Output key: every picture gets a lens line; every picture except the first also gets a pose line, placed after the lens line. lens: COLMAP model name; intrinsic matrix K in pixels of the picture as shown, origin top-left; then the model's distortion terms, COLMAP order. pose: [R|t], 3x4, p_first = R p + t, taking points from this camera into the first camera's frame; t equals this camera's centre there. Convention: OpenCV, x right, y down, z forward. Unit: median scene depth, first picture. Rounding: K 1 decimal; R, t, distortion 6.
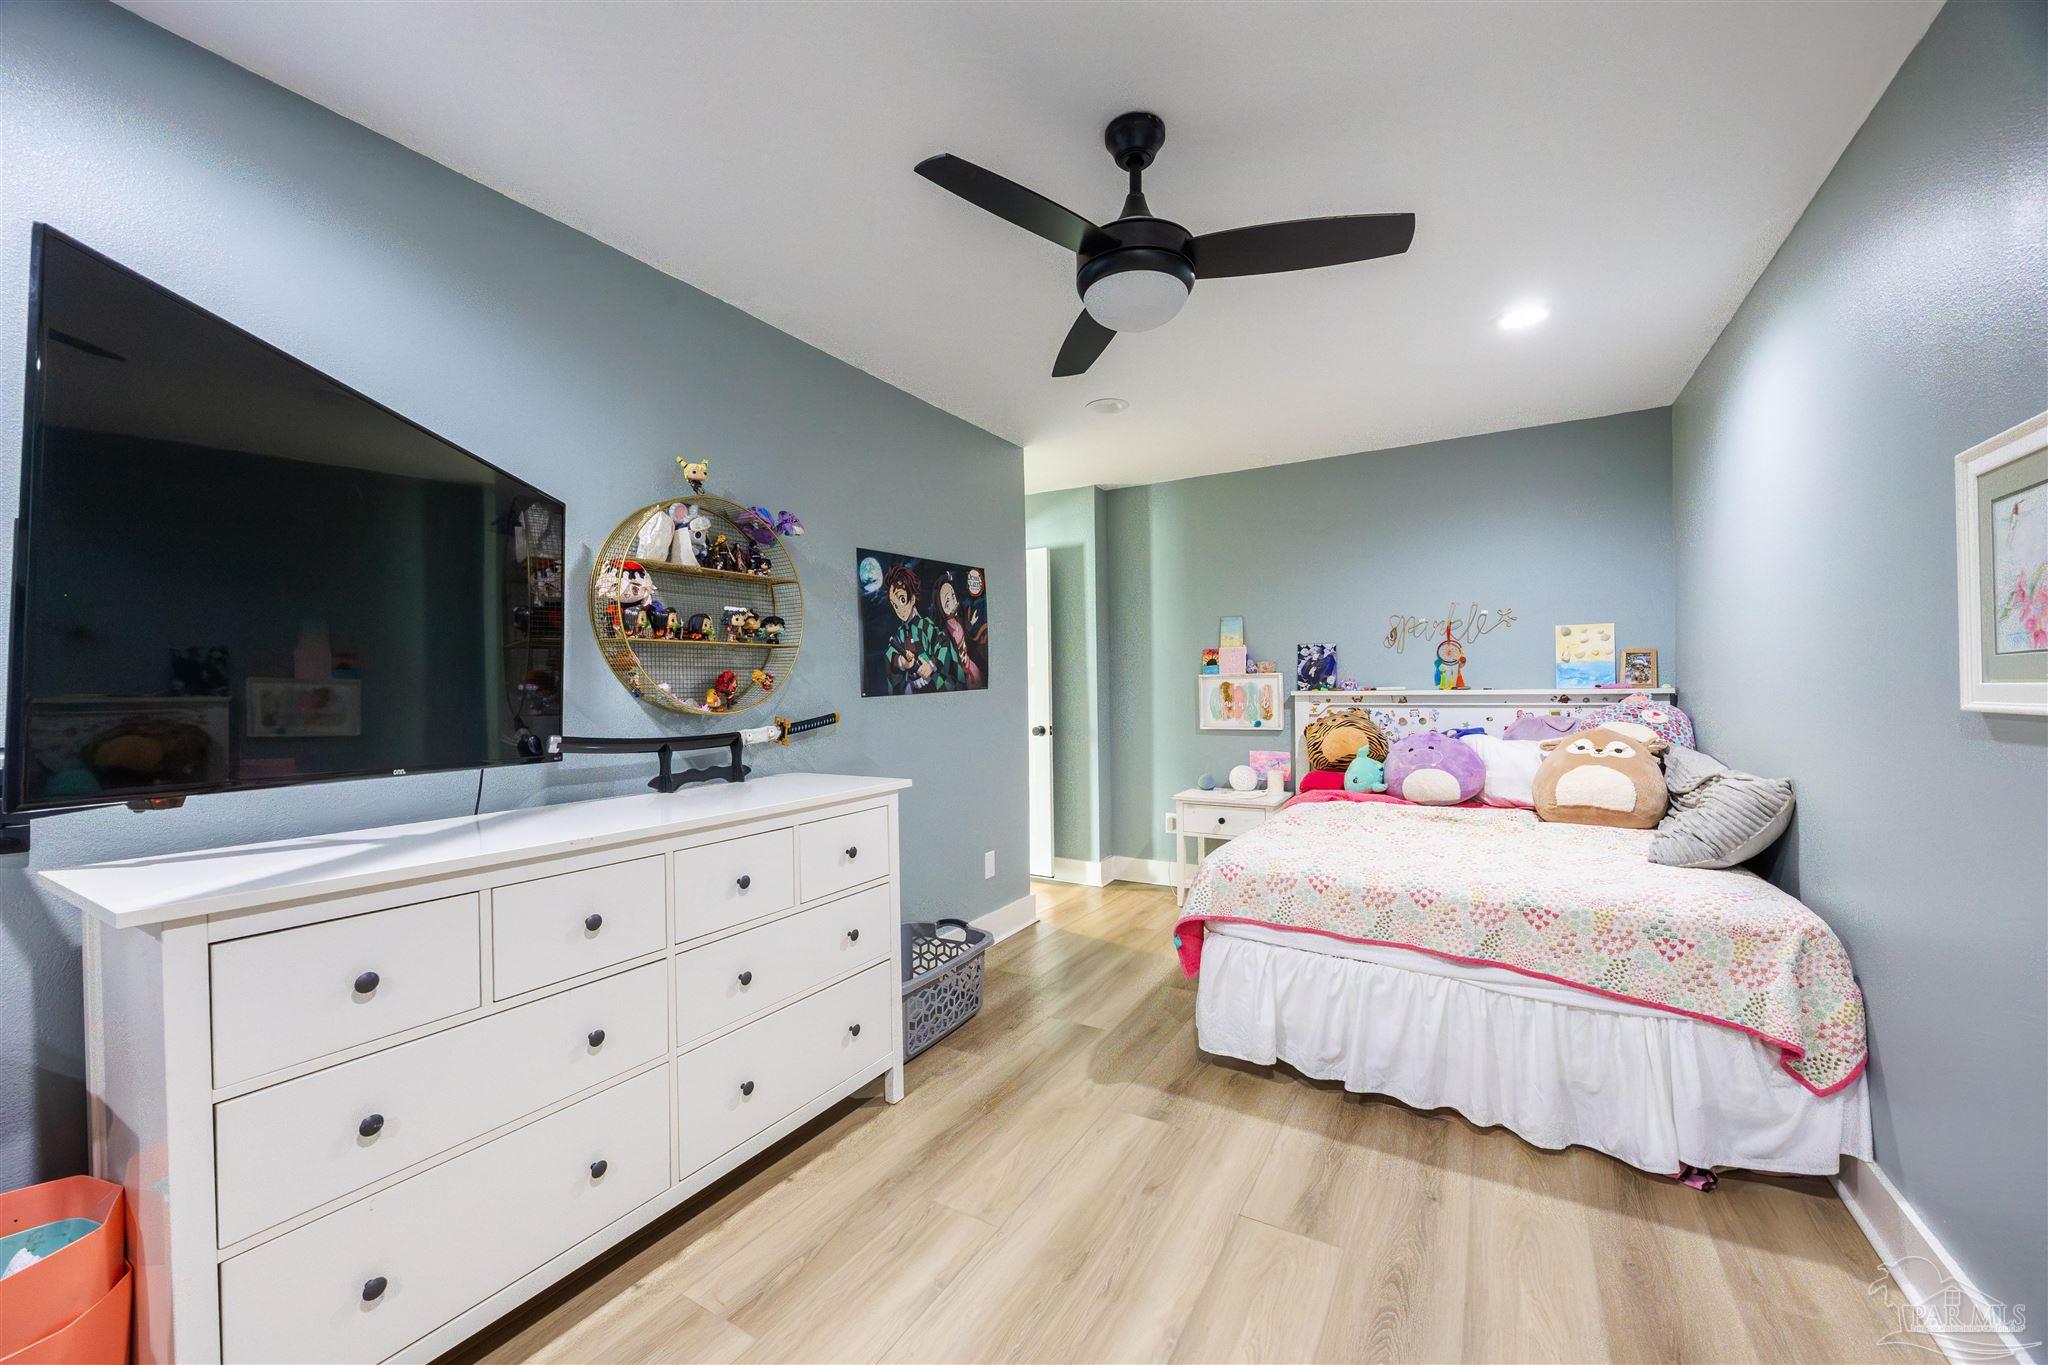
lens RADIAL K [[791.2, 0, 1043.9], [0, 791.2, 681.8], [0, 0, 1]] dist [0.000243, 0.000278]
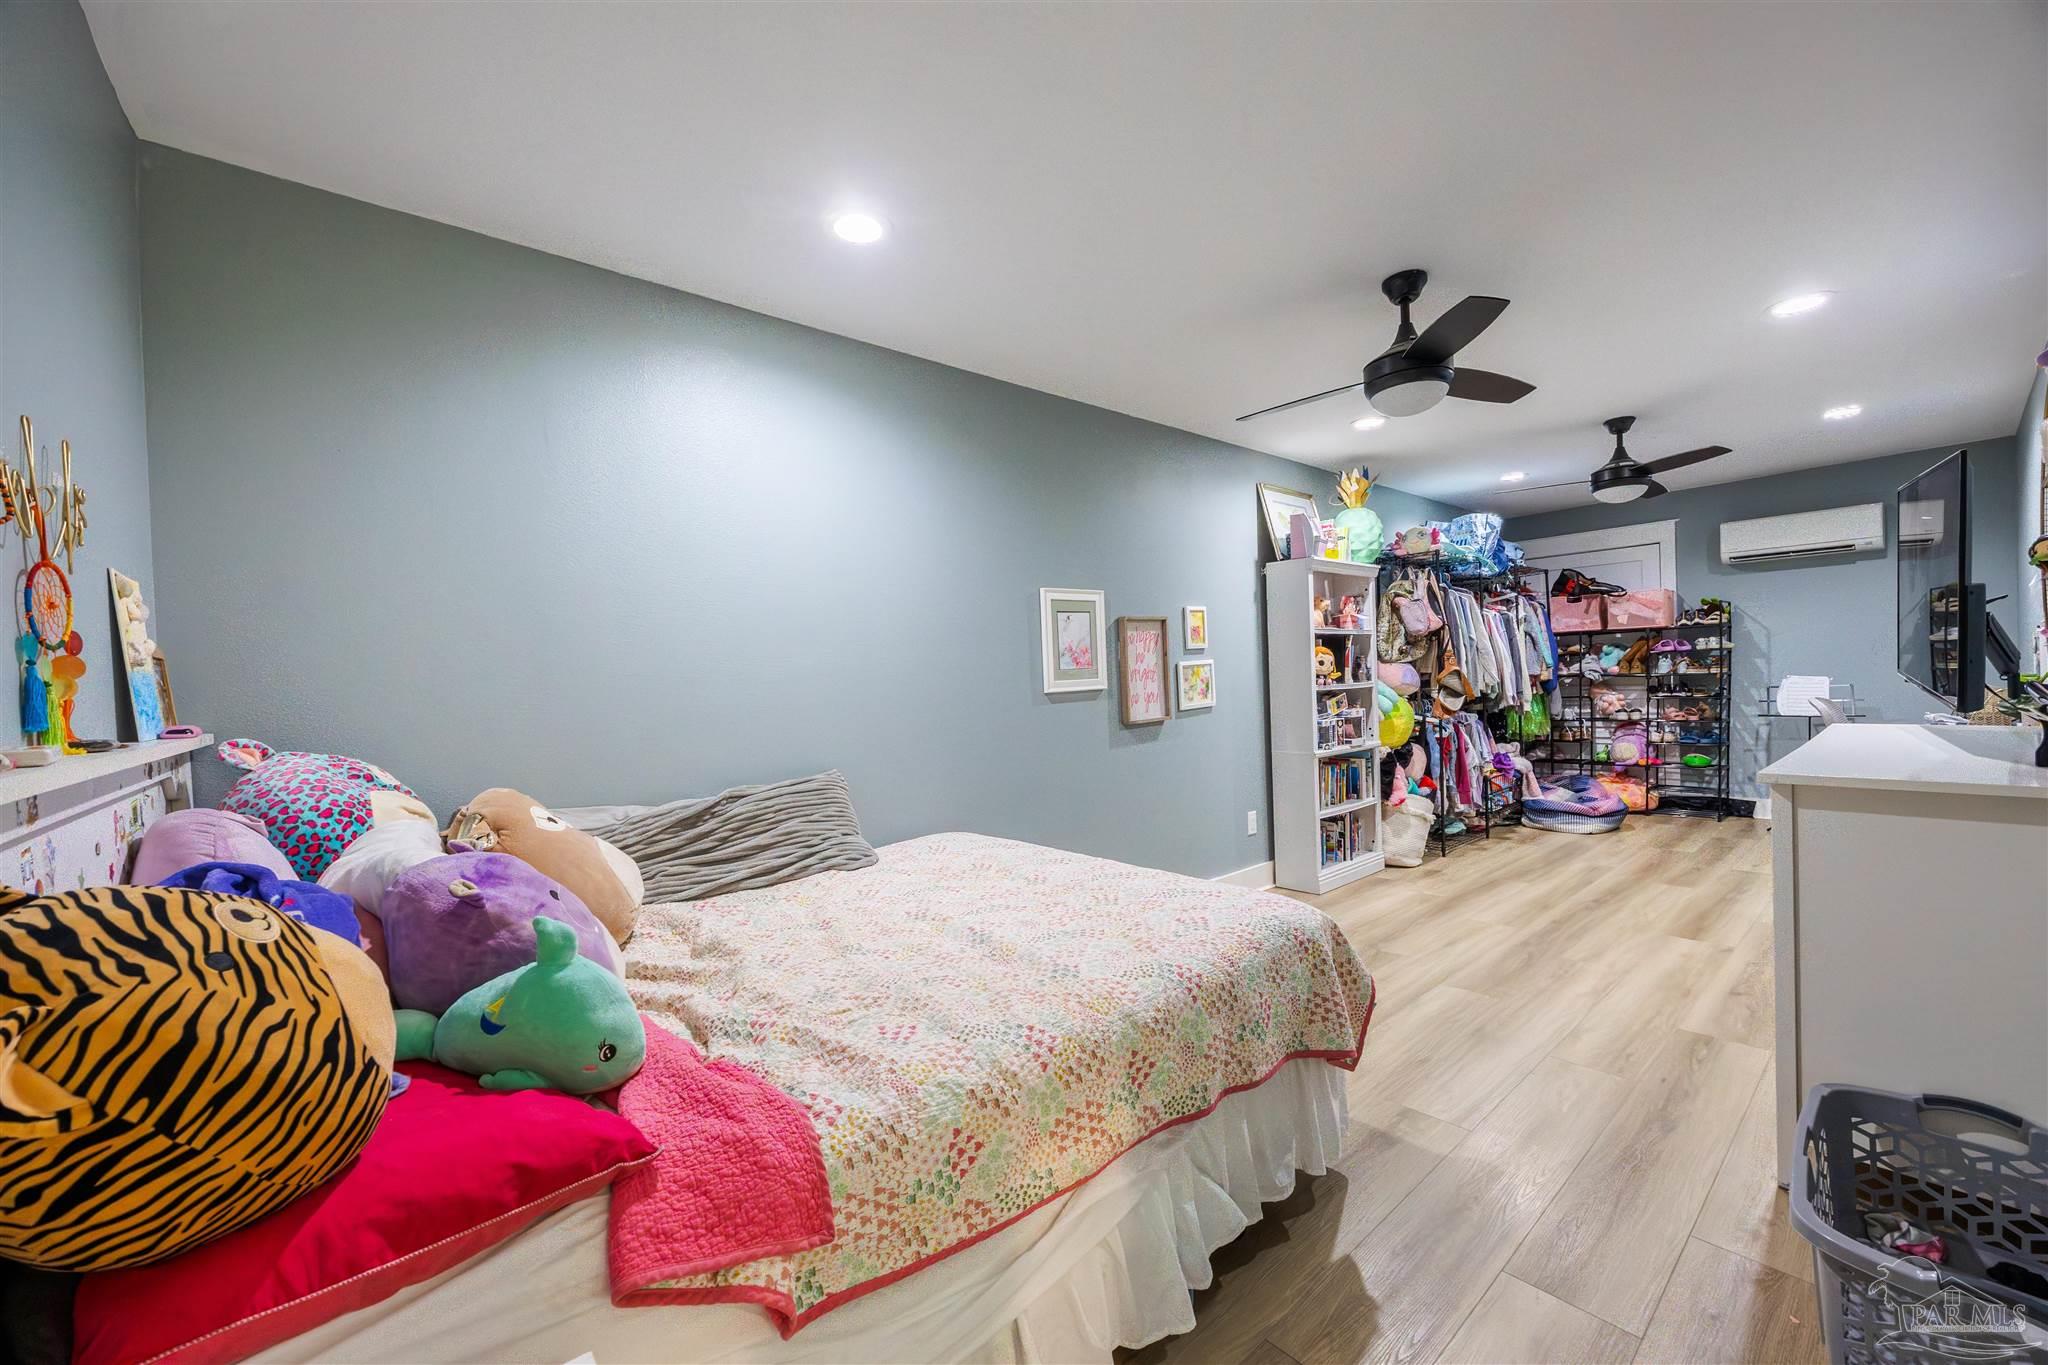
lens RADIAL K [[791.2, 0, 1043.9], [0, 791.2, 681.8], [0, 0, 1]] dist [0.000243, 0.000278]
pose [[-0.943261, 0.057987, 0.326948, 0.266561], [0.058872, 0.998240, -0.007197, 0.015653], [-0.326790, 0.012459, -0.945015, 2.473658]]
